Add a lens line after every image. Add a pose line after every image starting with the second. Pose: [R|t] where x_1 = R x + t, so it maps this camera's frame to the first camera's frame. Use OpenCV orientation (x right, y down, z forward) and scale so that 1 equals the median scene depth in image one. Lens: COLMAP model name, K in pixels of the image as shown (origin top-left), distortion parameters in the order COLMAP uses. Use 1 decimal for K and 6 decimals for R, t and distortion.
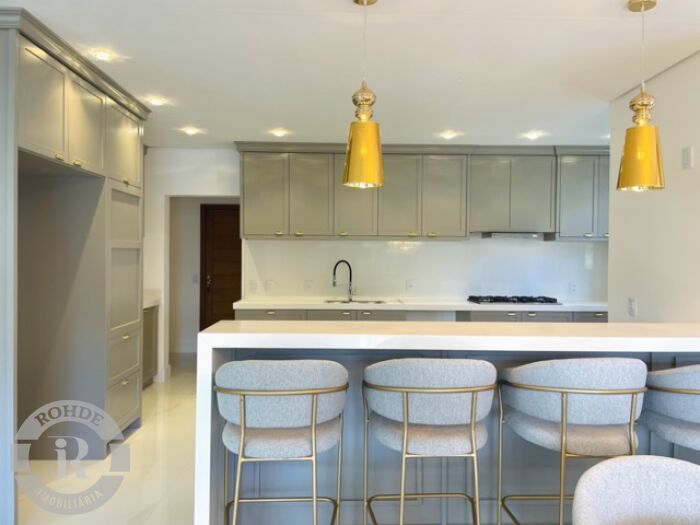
lens RADIAL K [[528.3, 0, 353.1], [0, 528.3, 259.1], [0, 0, 1]] dist [0.073732, -0.061088]
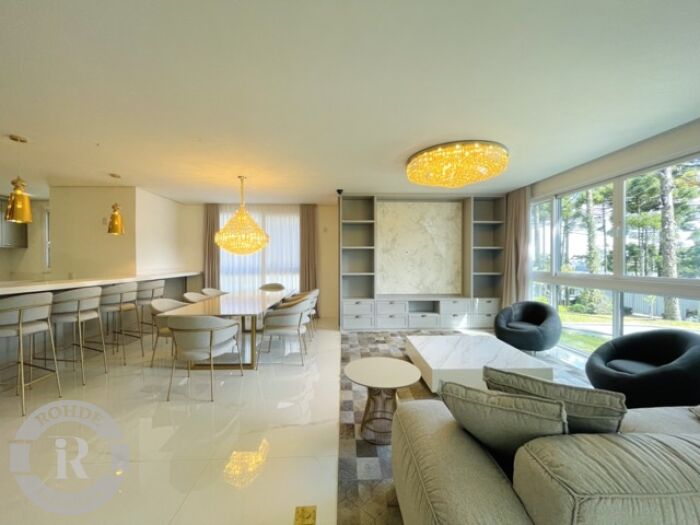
lens RADIAL K [[281.5, 0, 350.6], [0, 281.5, 263.4], [0, 0, 1]] dist [-0.002786, -0.000080]
pose [[-0.005884, -0.018081, 0.999819, -0.669928], [0.006752, 0.999813, 0.018121, 0.014193], [-0.999960, 0.006858, -0.005760, -0.224869]]
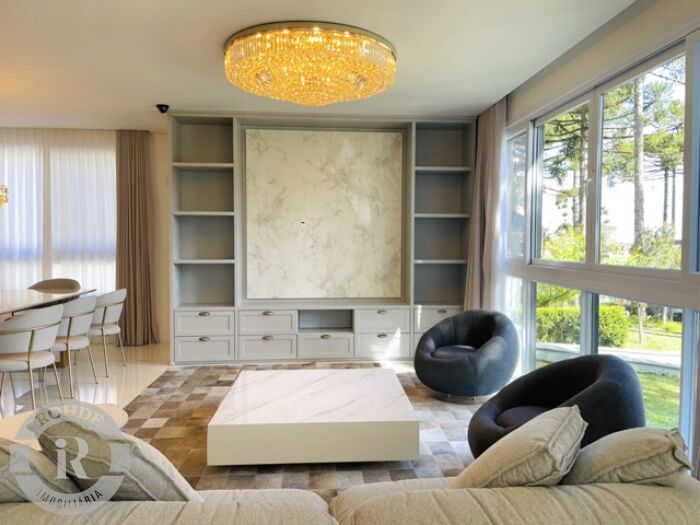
lens RADIAL K [[528.3, 0, 351.8], [0, 528.3, 262.4], [0, 0, 1]] dist [0.073732, -0.061088]
pose [[-0.041619, -0.053000, 0.997727, -0.728735], [0.001618, 0.998587, 0.053113, 0.018439], [-0.999132, 0.003825, -0.041474, -0.571506]]
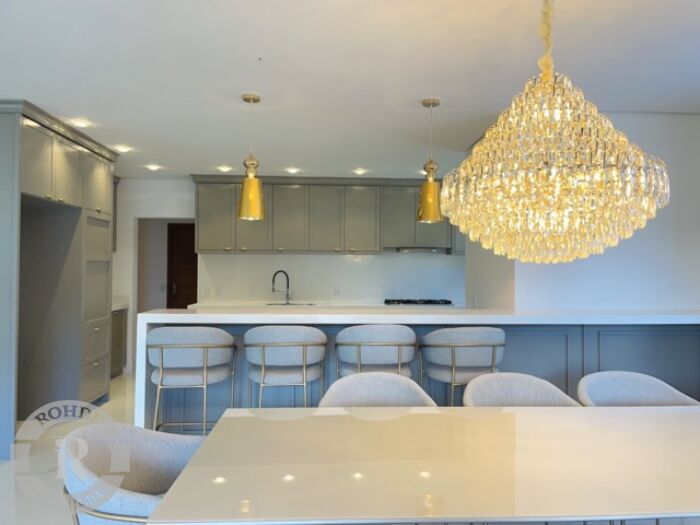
lens RADIAL K [[528.3, 0, 351.4], [0, 528.3, 258.6], [0, 0, 1]] dist [0.073732, -0.061088]
pose [[0.999712, -0.002080, 0.023901, 0.155485], [0.002717, 0.999641, -0.026645, 0.009953], [-0.023837, 0.026702, 0.999359, -0.307437]]
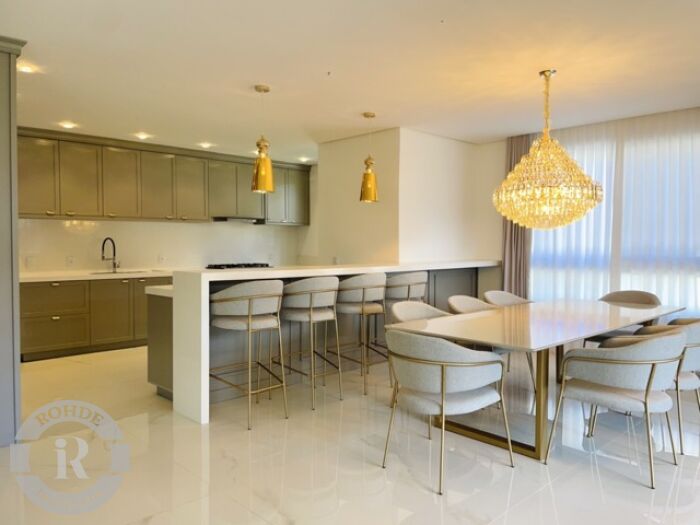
lens RADIAL K [[528.3, 0, 355.4], [0, 528.3, 264.0], [0, 0, 1]] dist [0.073732, -0.061088]
pose [[0.741963, -0.033502, 0.669604, -0.556430], [0.007213, 0.999092, 0.041995, 0.019739], [-0.670402, -0.026329, 0.741530, -0.329270]]
